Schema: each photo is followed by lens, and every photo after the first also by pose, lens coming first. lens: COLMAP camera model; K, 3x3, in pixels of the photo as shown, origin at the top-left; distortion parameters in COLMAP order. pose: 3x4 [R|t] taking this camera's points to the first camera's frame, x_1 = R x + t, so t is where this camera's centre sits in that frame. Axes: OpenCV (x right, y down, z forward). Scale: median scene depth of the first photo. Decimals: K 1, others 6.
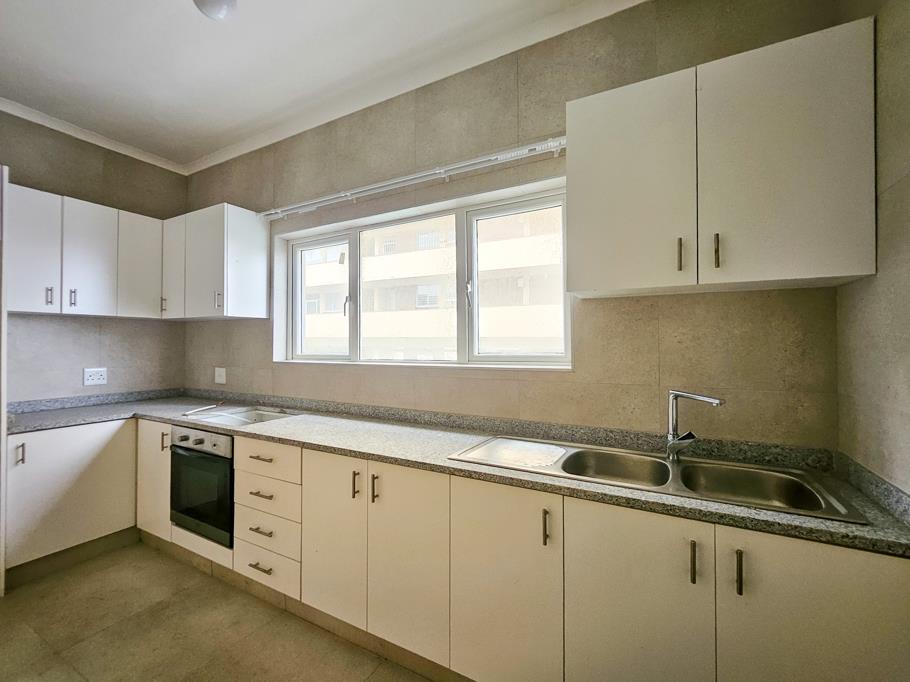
lens RADIAL K [[374.5, 0, 479.1], [0, 374.5, 340.3], [0, 0, 1]] dist [-0.002341, 0.000212]
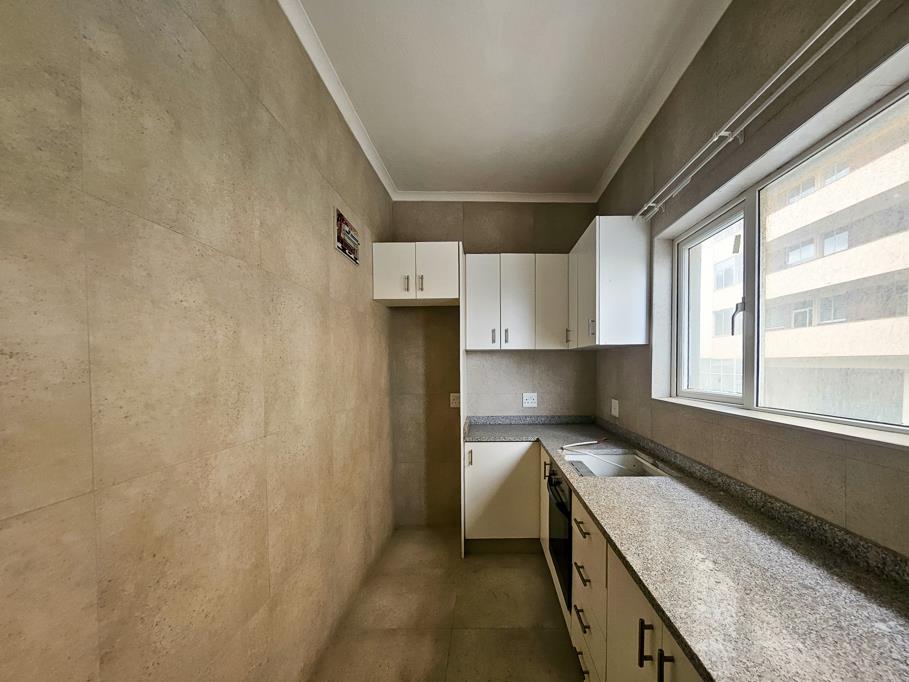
lens RADIAL K [[399.0, 0, 497.1], [0, 399.0, 380.1], [0, 0, 1]] dist [0.001063, 0.000316]
pose [[0.464149, 0.031044, -0.885213, 0.053743], [0.012431, 0.999059, 0.041555, -0.022552], [0.885670, -0.030292, 0.463326, 0.330531]]
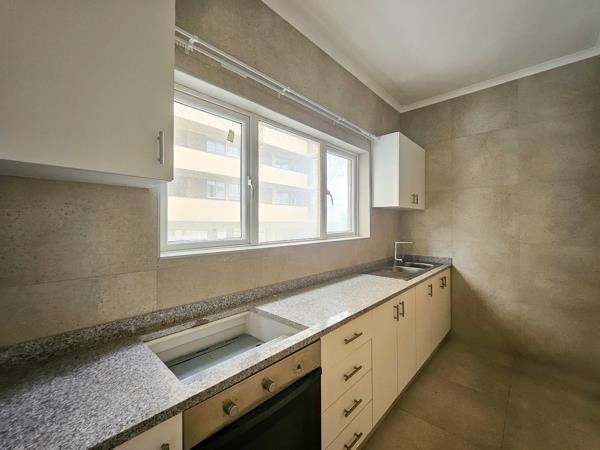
lens RADIAL K [[246.9, 0, 295.8], [0, 246.9, 225.3], [0, 0, 1]] dist [-0.002341, 0.000212]
pose [[0.301082, -0.003450, 0.953592, -0.935239], [-0.006580, 0.999962, 0.005695, -0.002523], [-0.953576, -0.007990, 0.301048, 0.685888]]
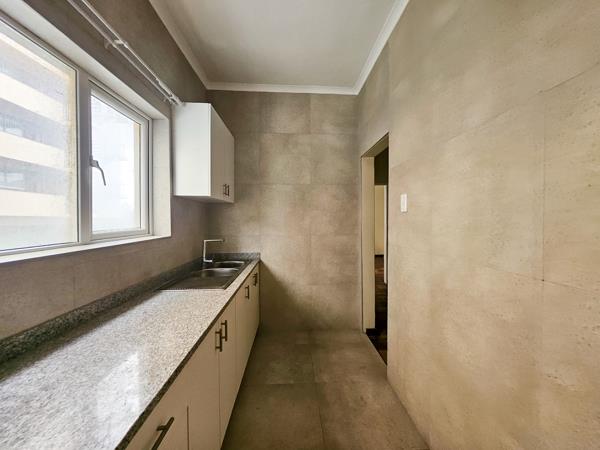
lens RADIAL K [[246.9, 0, 313.1], [0, 246.9, 221.1], [0, 0, 1]] dist [-0.002341, 0.000212]
pose [[-0.511205, -0.004839, 0.859445, -0.728518], [-0.003781, 0.999987, 0.003381, 0.001041], [-0.859451, -0.001521, -0.511217, 0.713991]]
